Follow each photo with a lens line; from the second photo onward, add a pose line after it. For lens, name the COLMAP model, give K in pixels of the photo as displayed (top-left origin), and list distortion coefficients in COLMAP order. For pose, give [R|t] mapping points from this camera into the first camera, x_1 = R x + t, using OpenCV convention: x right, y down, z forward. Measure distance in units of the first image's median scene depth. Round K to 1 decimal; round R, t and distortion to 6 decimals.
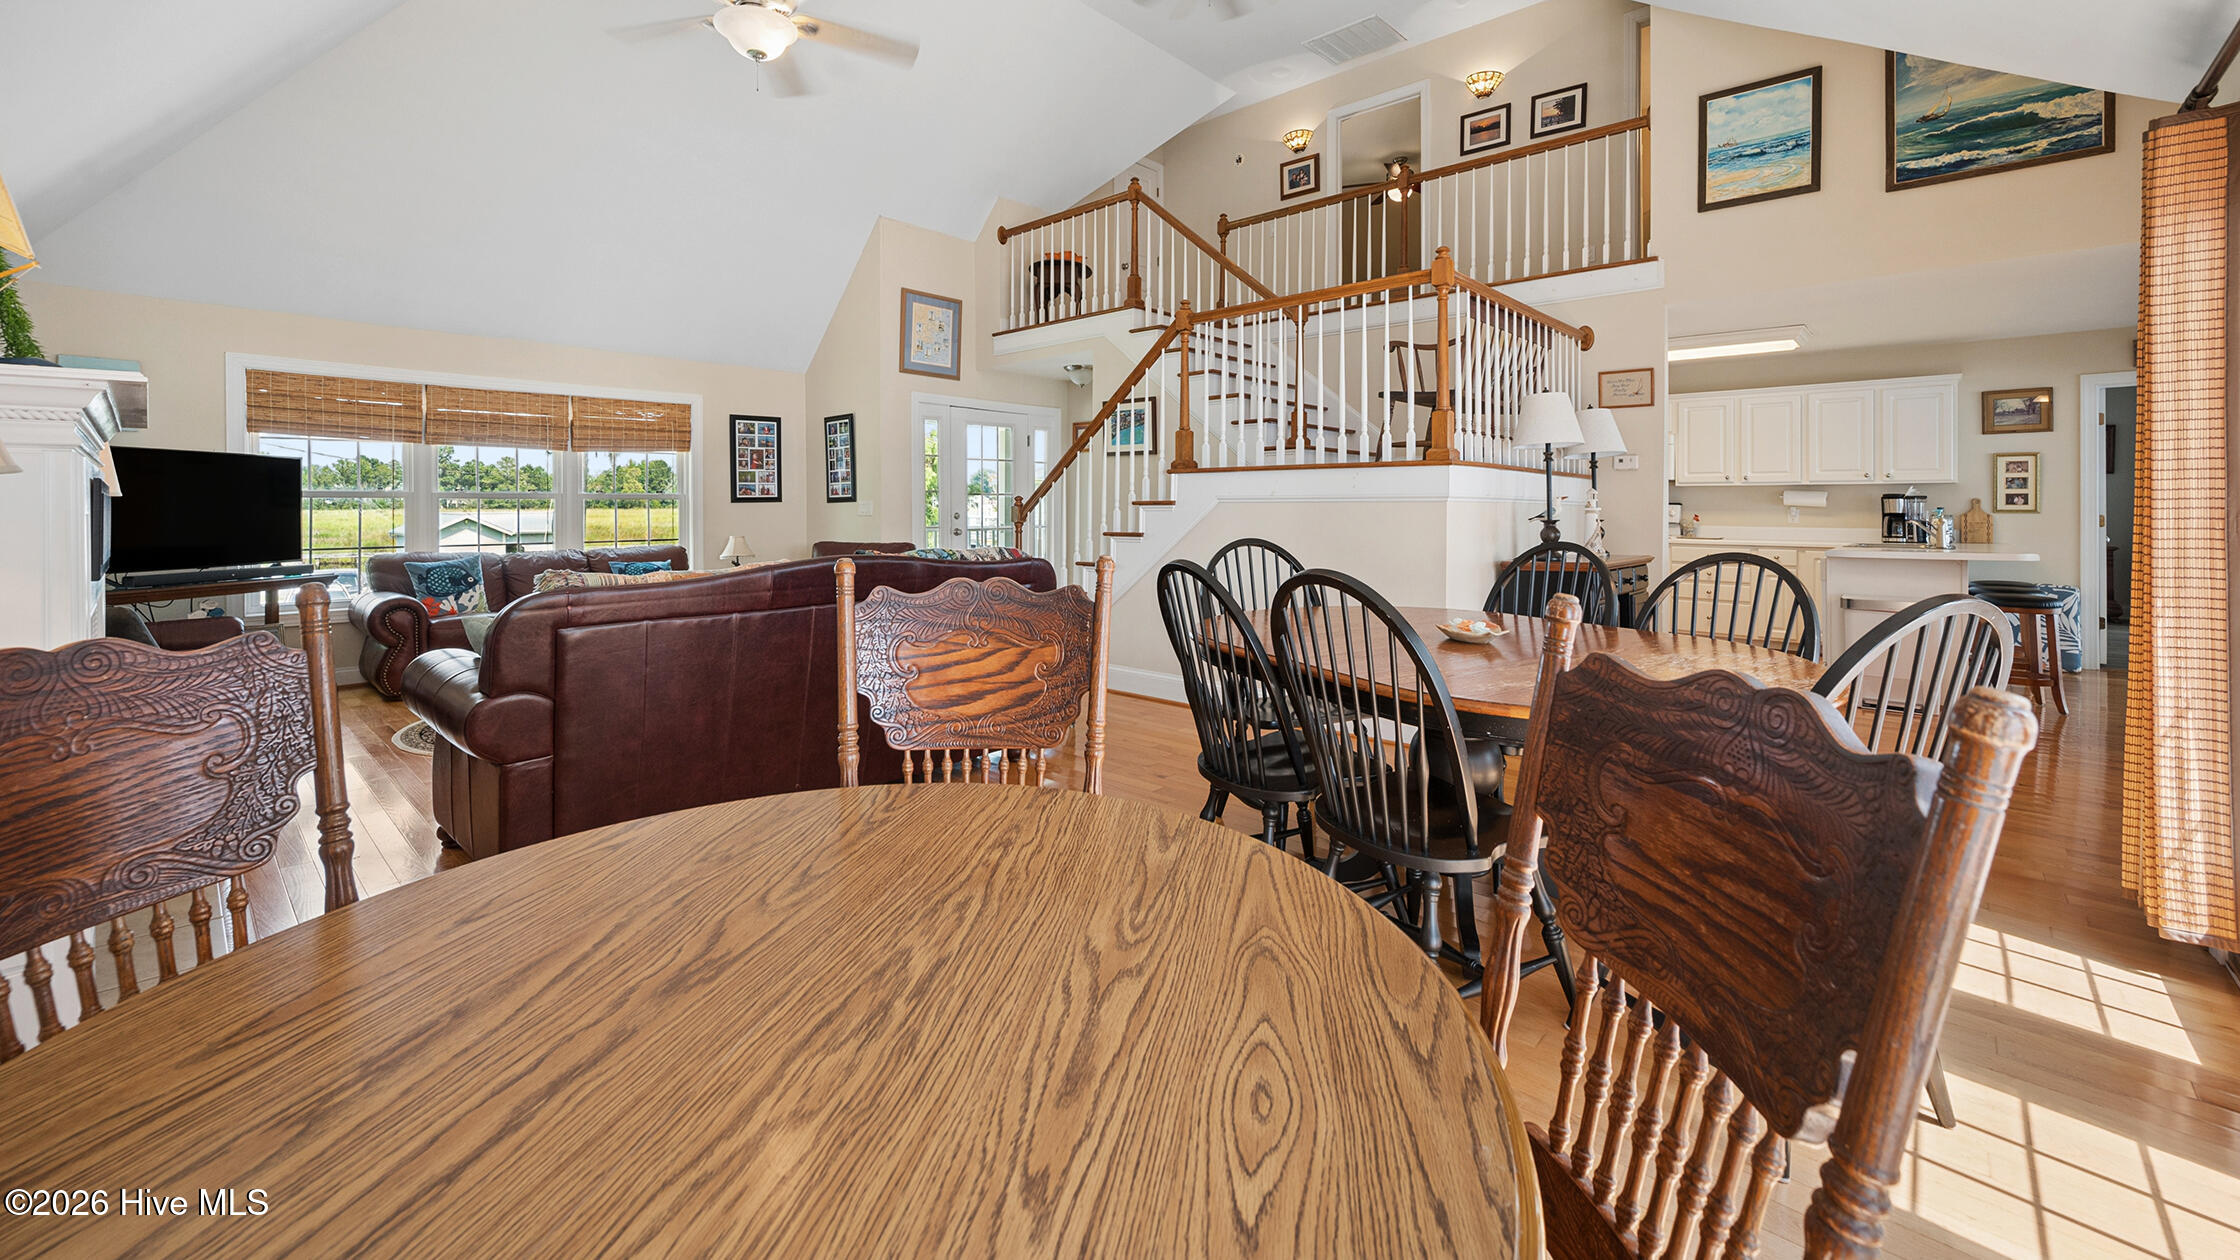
lens RADIAL K [[893.2, 0, 1131.3], [0, 893.2, 501.0], [0, 0, 1]] dist [-0.002066, 0.000075]
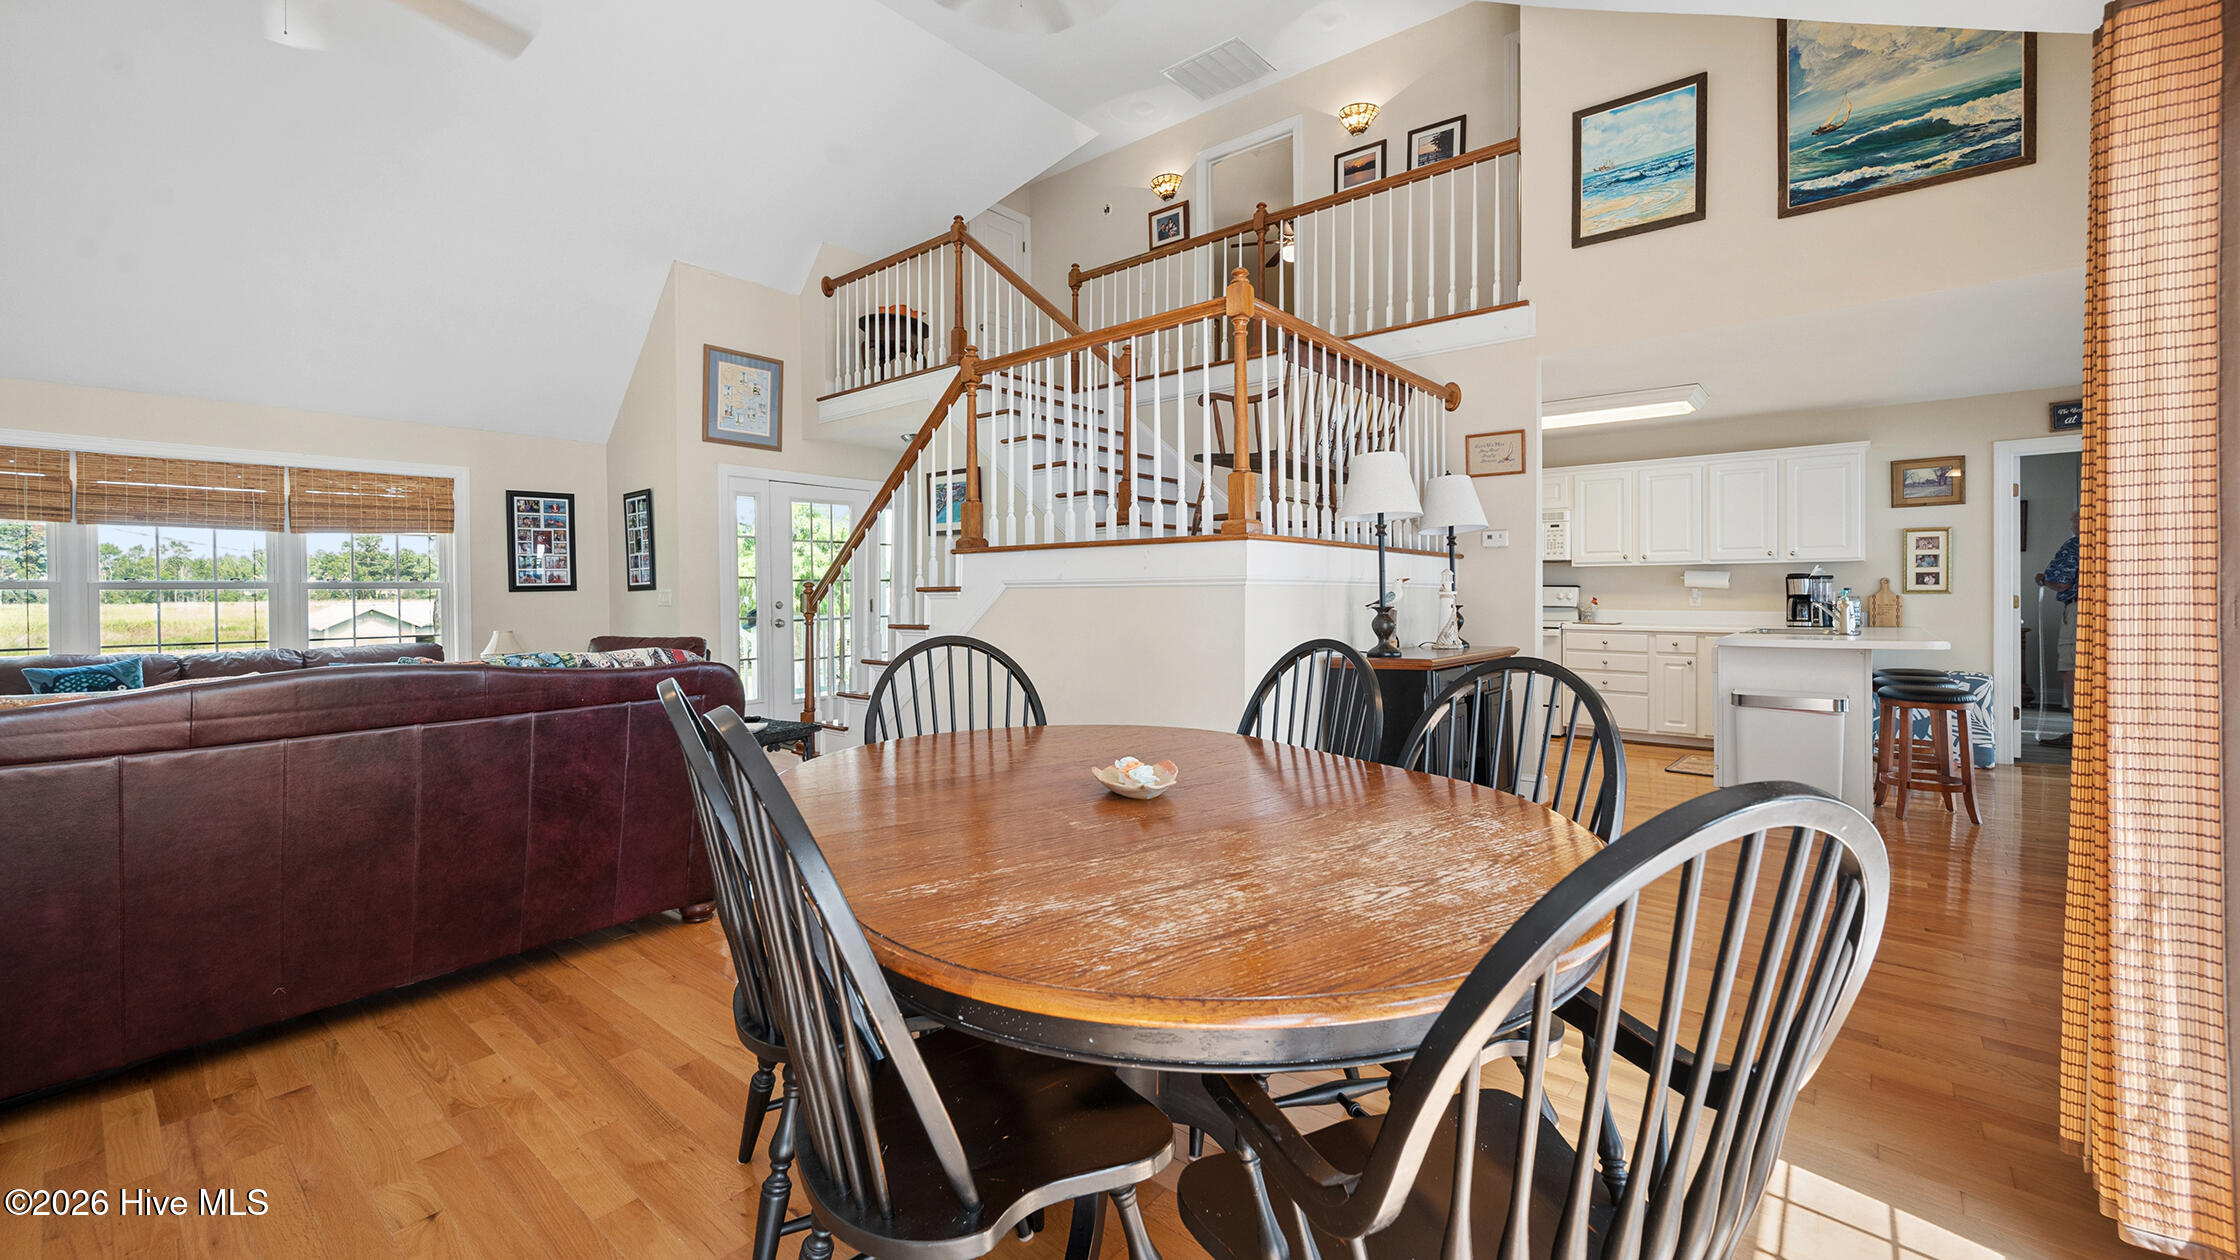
lens RADIAL K [[890.4, 0, 1127.9], [0, 890.4, 593.2], [0, 0, 1]] dist [-0.002250, 0.000118]
pose [[0.998882, -0.006843, 0.046780, 0.163245], [0.006484, 0.999948, 0.007833, 0.000604], [-0.046832, -0.007521, 0.998874, 0.158192]]
